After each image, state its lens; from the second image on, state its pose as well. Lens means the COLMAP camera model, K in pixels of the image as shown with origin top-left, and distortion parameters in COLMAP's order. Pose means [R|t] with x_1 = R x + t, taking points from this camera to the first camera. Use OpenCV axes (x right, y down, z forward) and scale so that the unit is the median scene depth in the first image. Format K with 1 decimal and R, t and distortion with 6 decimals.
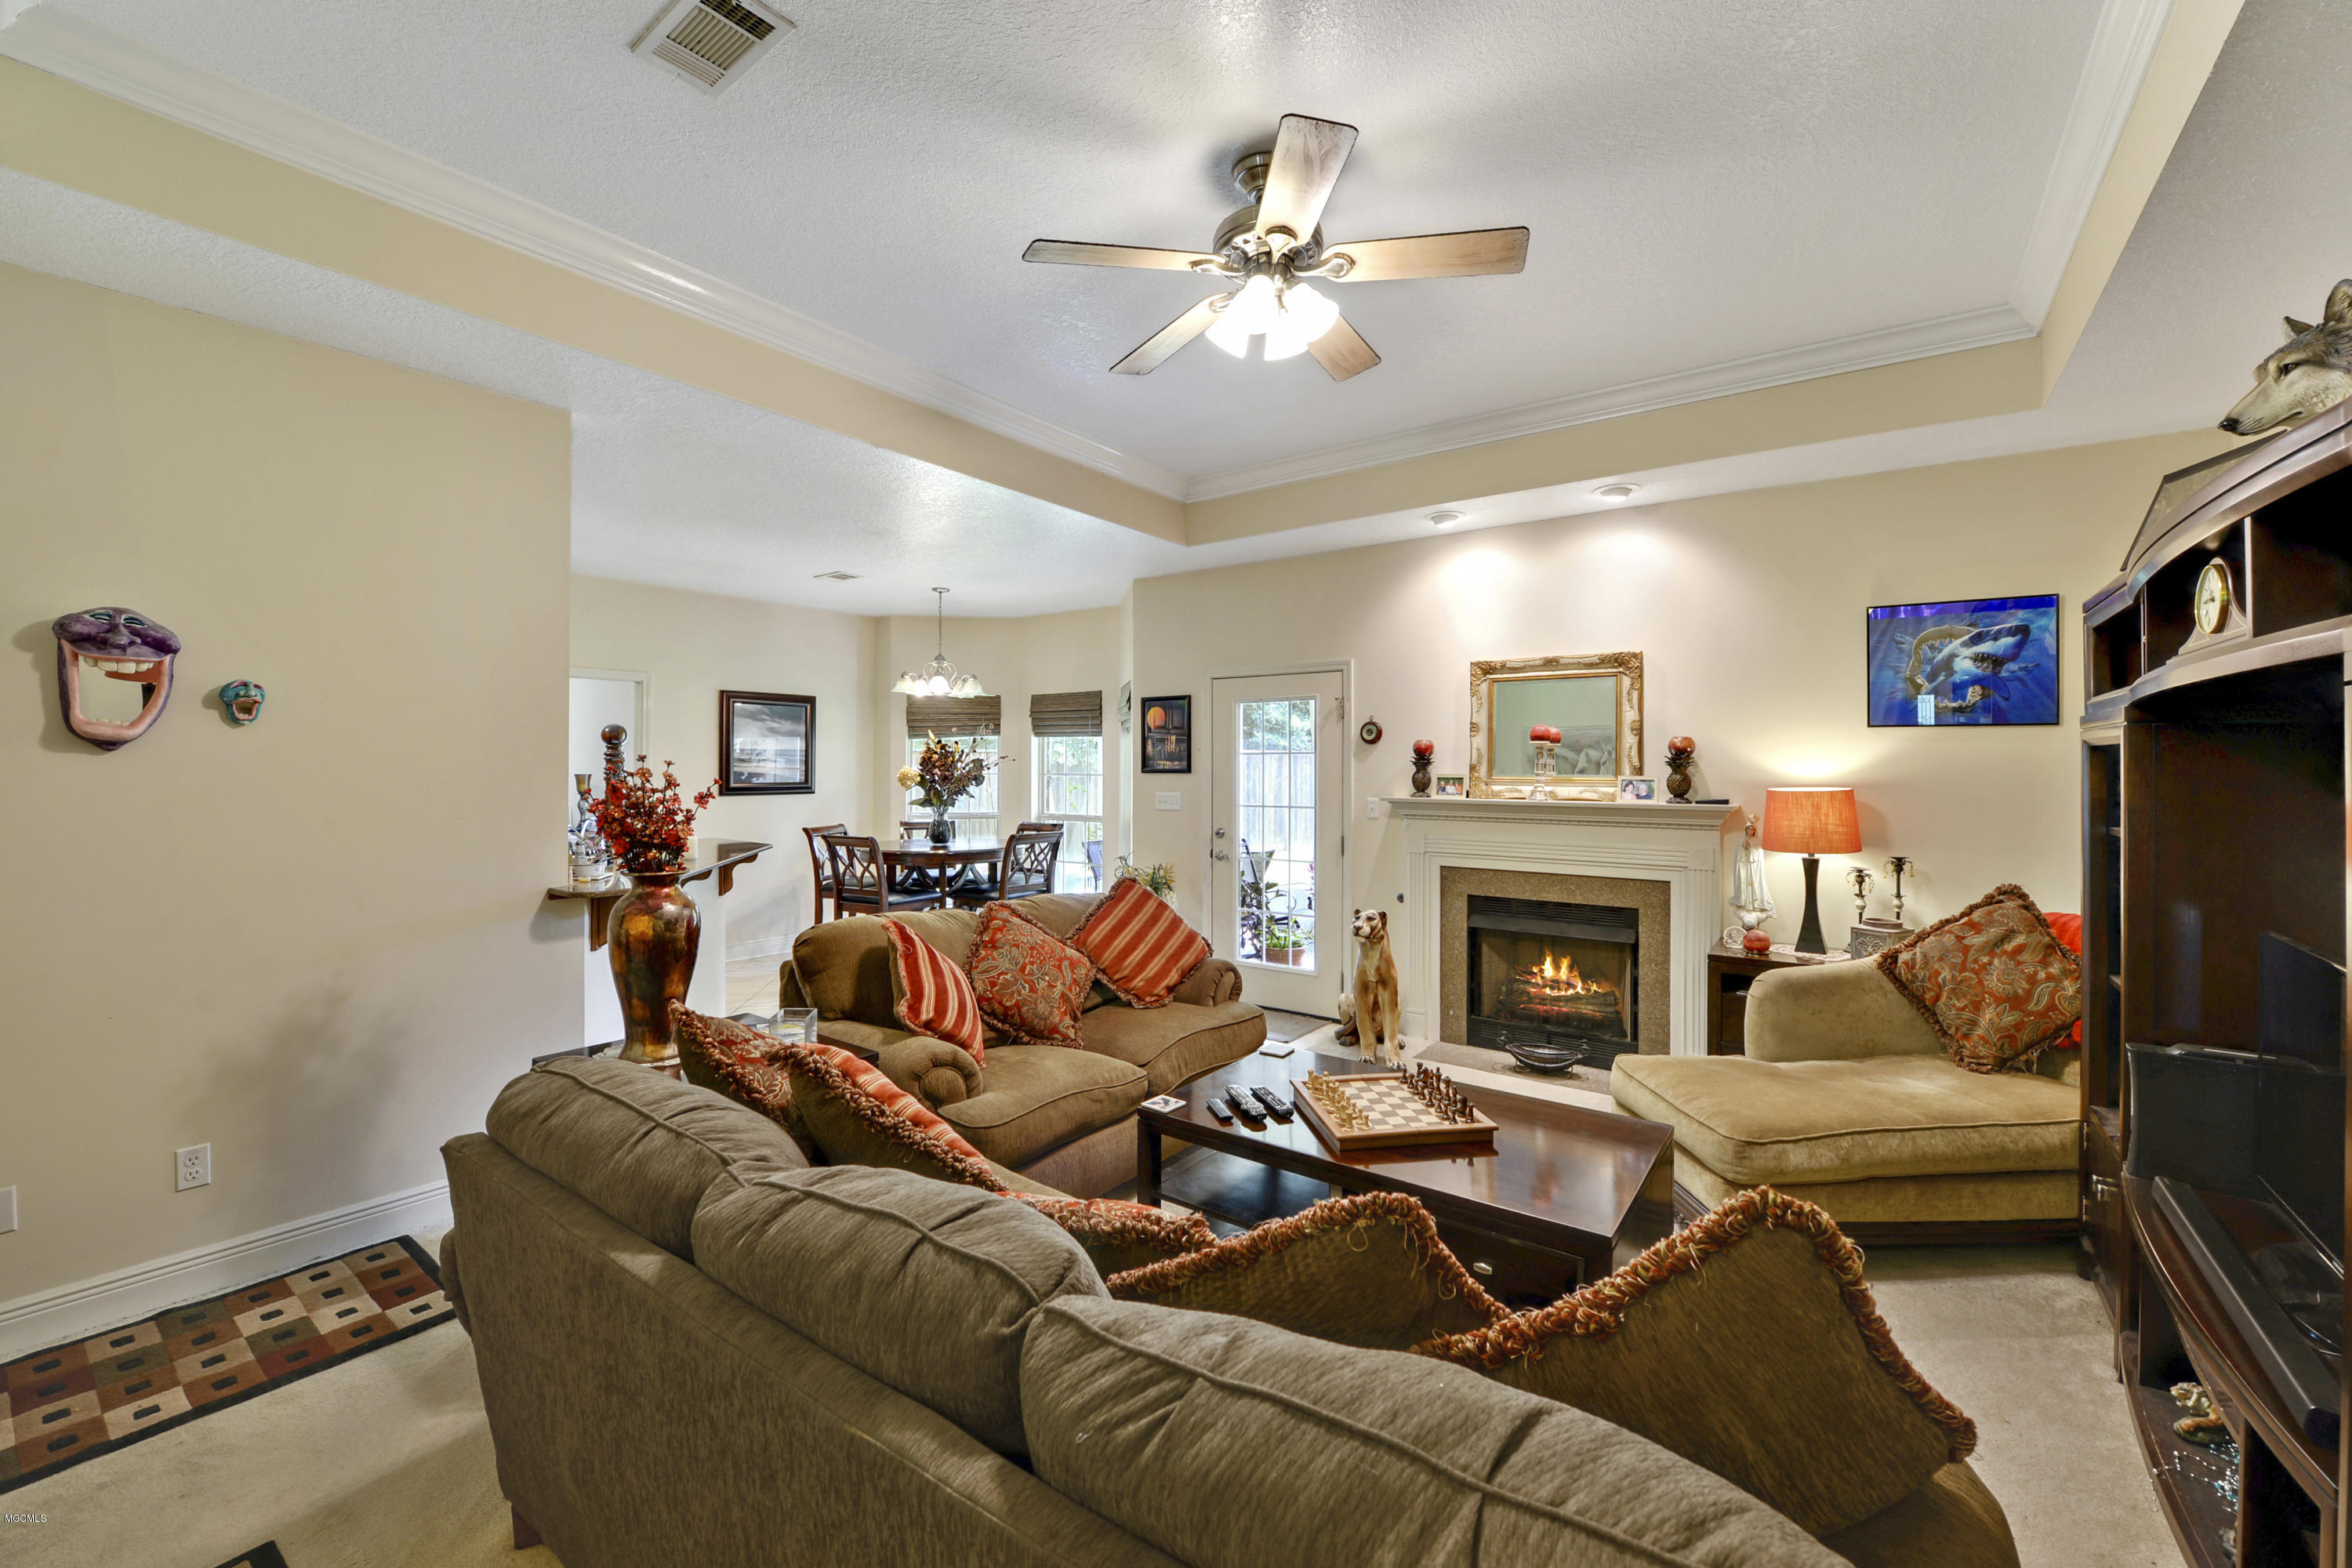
lens RADIAL K [[954.7, 0, 1174.3], [0, 954.7, 769.4], [0, 0, 1]] dist [-0.012244, -0.000464]
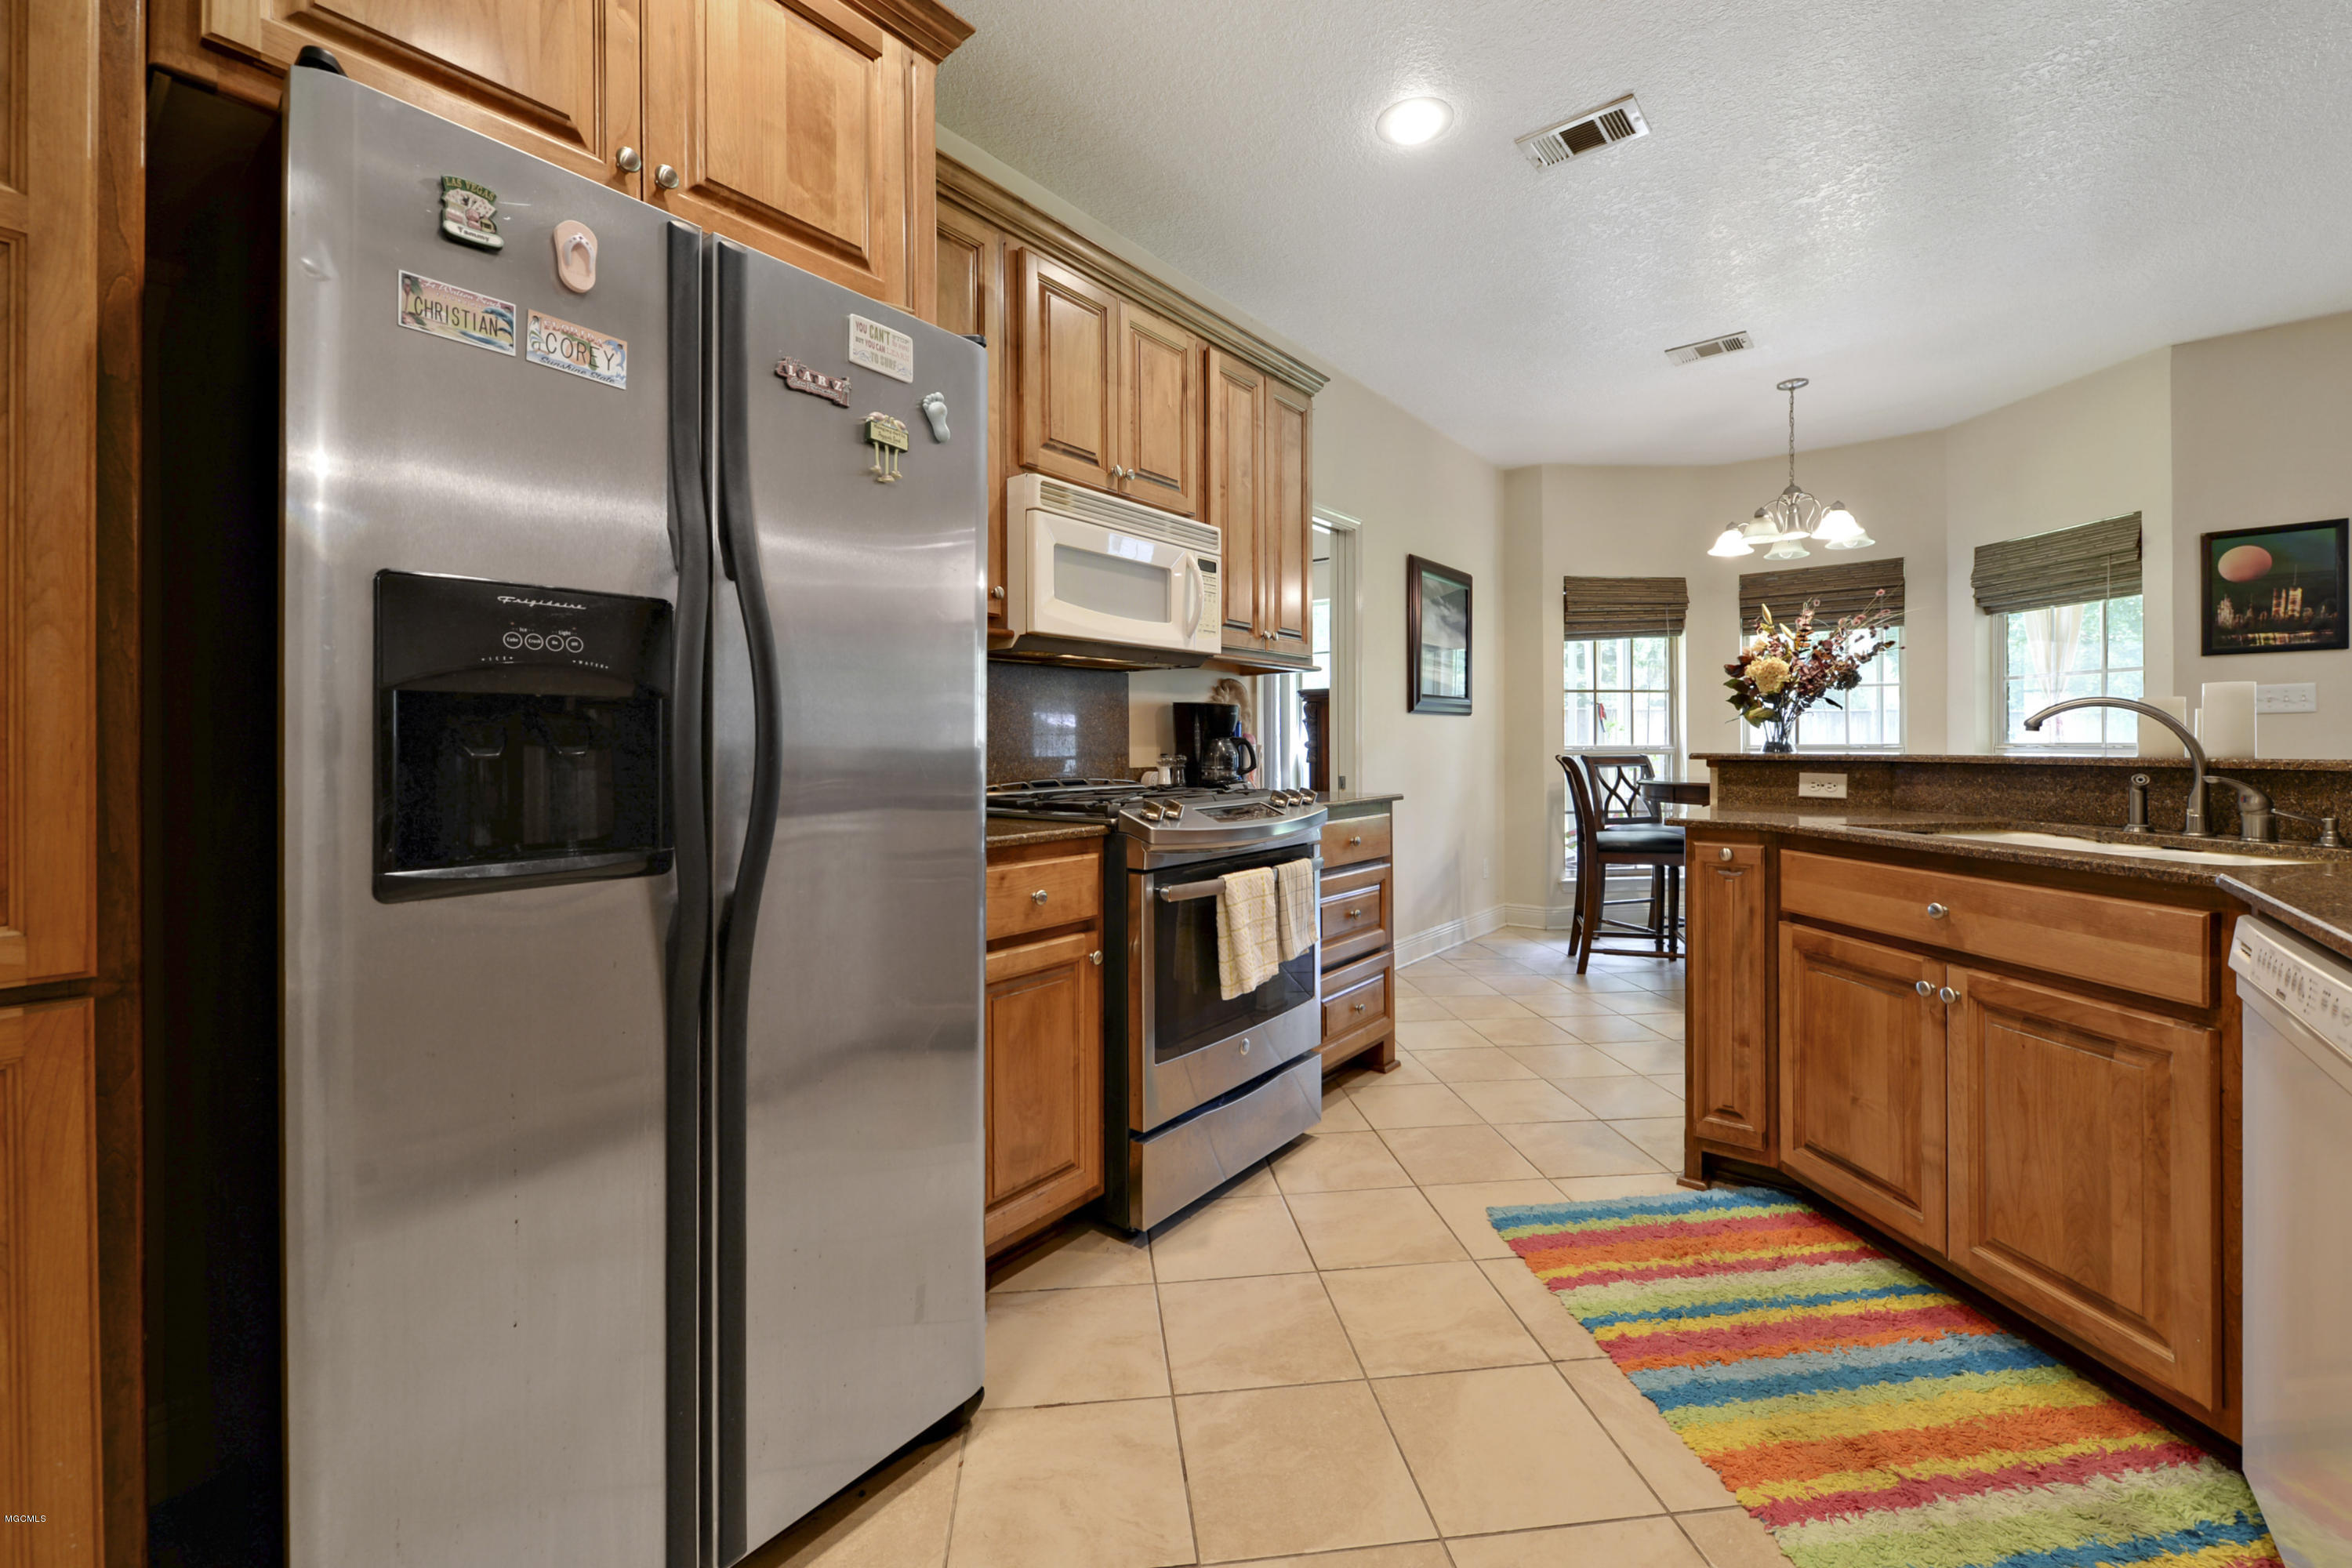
lens RADIAL K [[954.7, 0, 1173.9], [0, 954.7, 761.5], [0, 0, 1]] dist [-0.012244, -0.000464]
pose [[0.998428, -0.016278, -0.053638, -0.598974], [0.017486, 0.999602, 0.022121, 0.042079], [0.053257, -0.023024, 0.998315, 0.324257]]
